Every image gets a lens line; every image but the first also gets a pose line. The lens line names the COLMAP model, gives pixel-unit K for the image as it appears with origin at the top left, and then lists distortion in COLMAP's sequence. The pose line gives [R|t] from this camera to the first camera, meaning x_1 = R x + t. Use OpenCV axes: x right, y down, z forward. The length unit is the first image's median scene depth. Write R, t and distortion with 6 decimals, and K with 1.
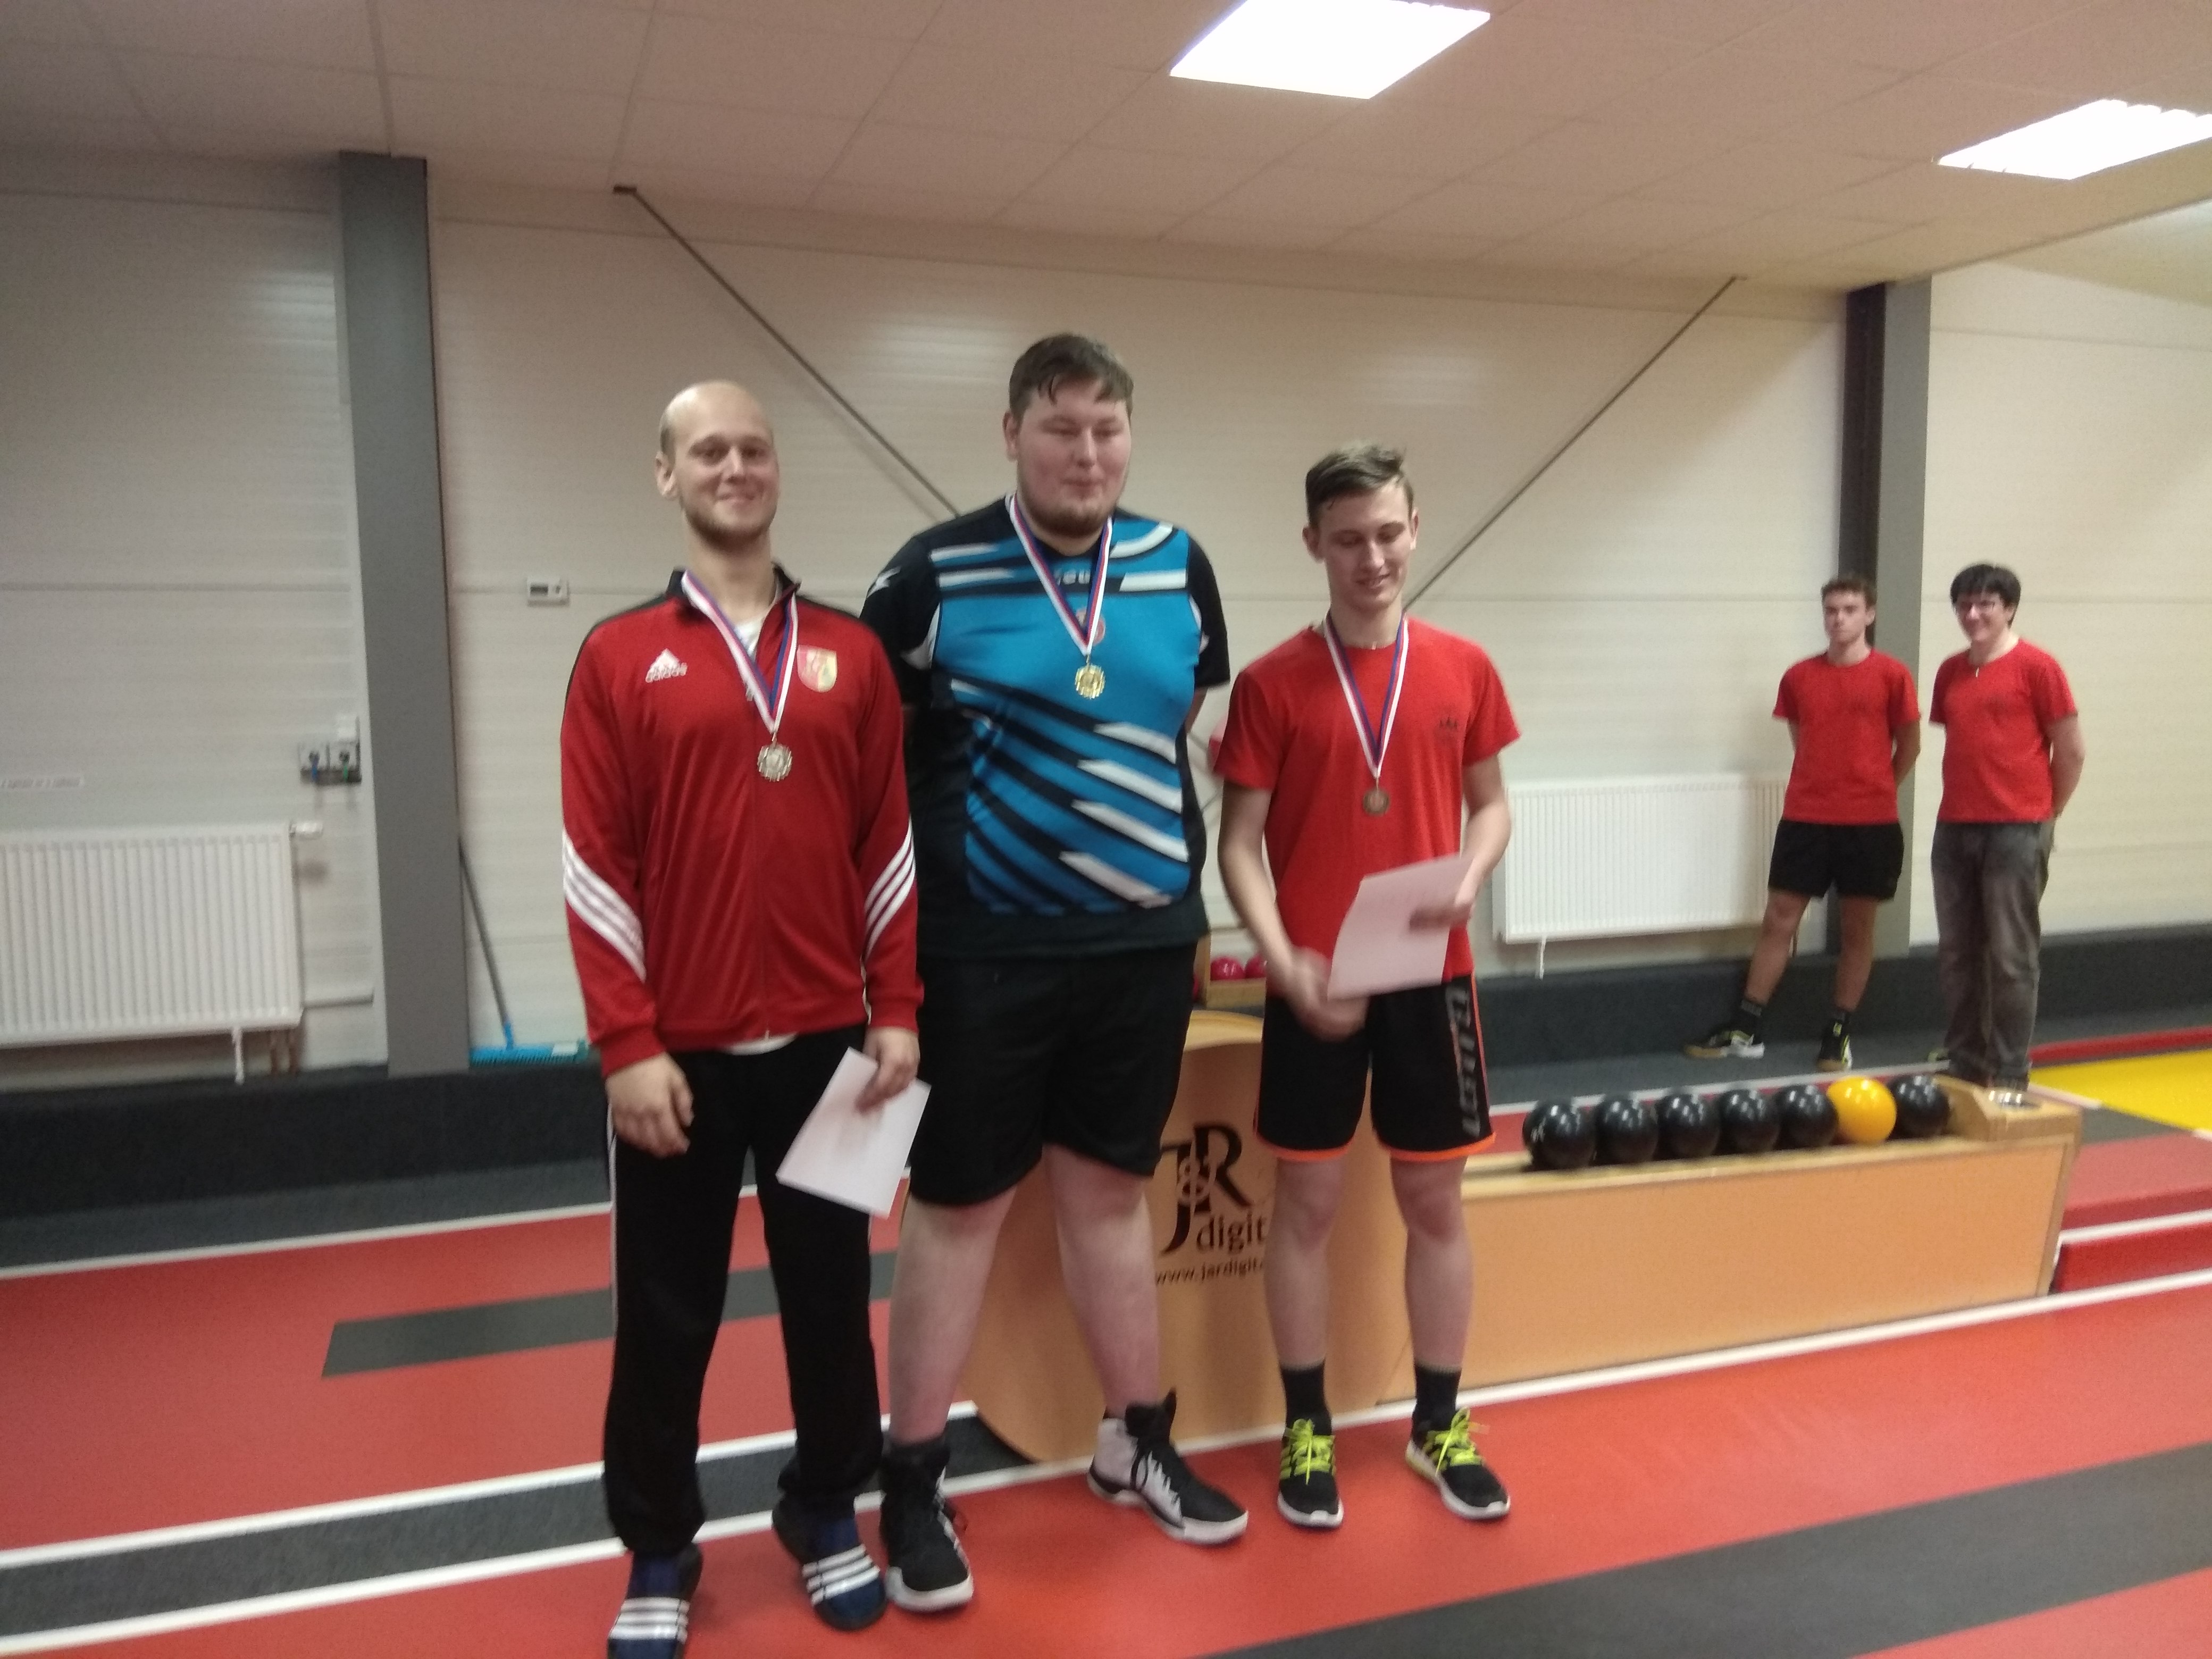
lens RADIAL K [[1730.6, 0, 1094.5], [0, 1730.6, 836.4], [0, 0, 1]] dist [0.132741, -0.190158]
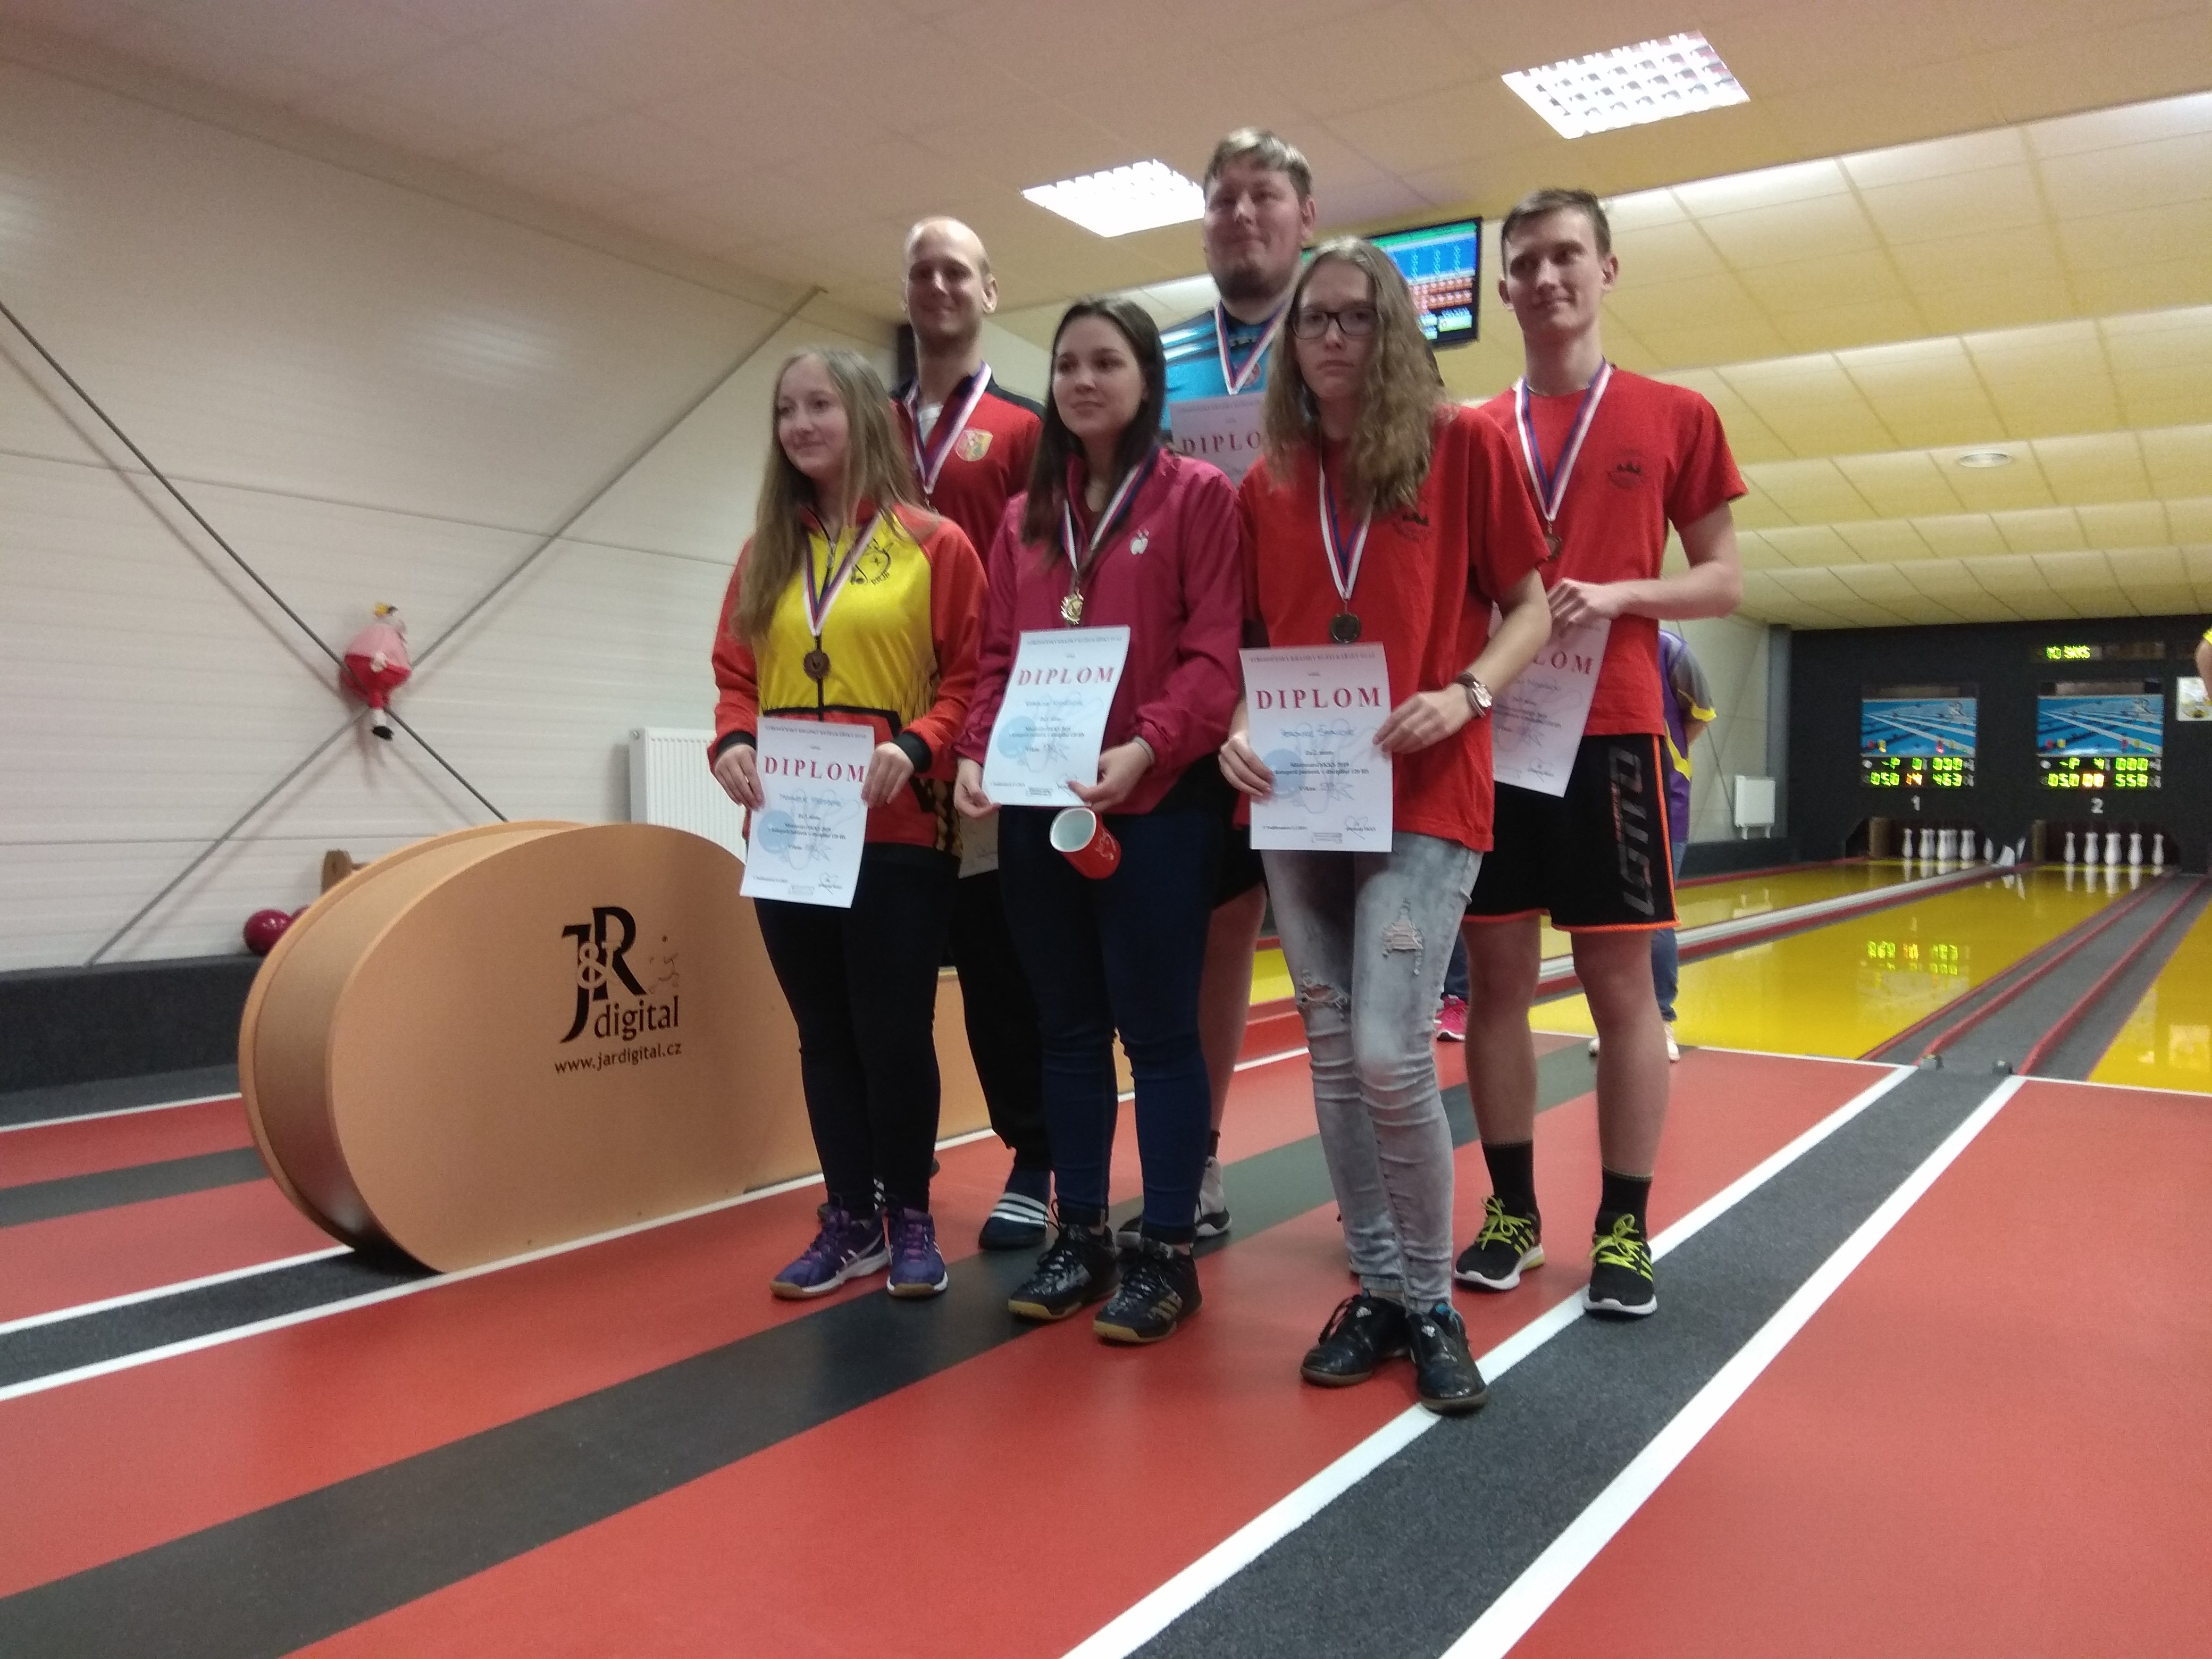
lens RADIAL K [[1752.7, 0, 1096.1], [0, 1752.7, 867.2], [0, 0, 1]] dist [0.046485, -0.001432]
pose [[0.807197, -0.007221, 0.590238, -0.179147], [0.040167, 0.998279, -0.042719, 0.118079], [-0.588914, 0.058191, 0.806098, 0.019918]]
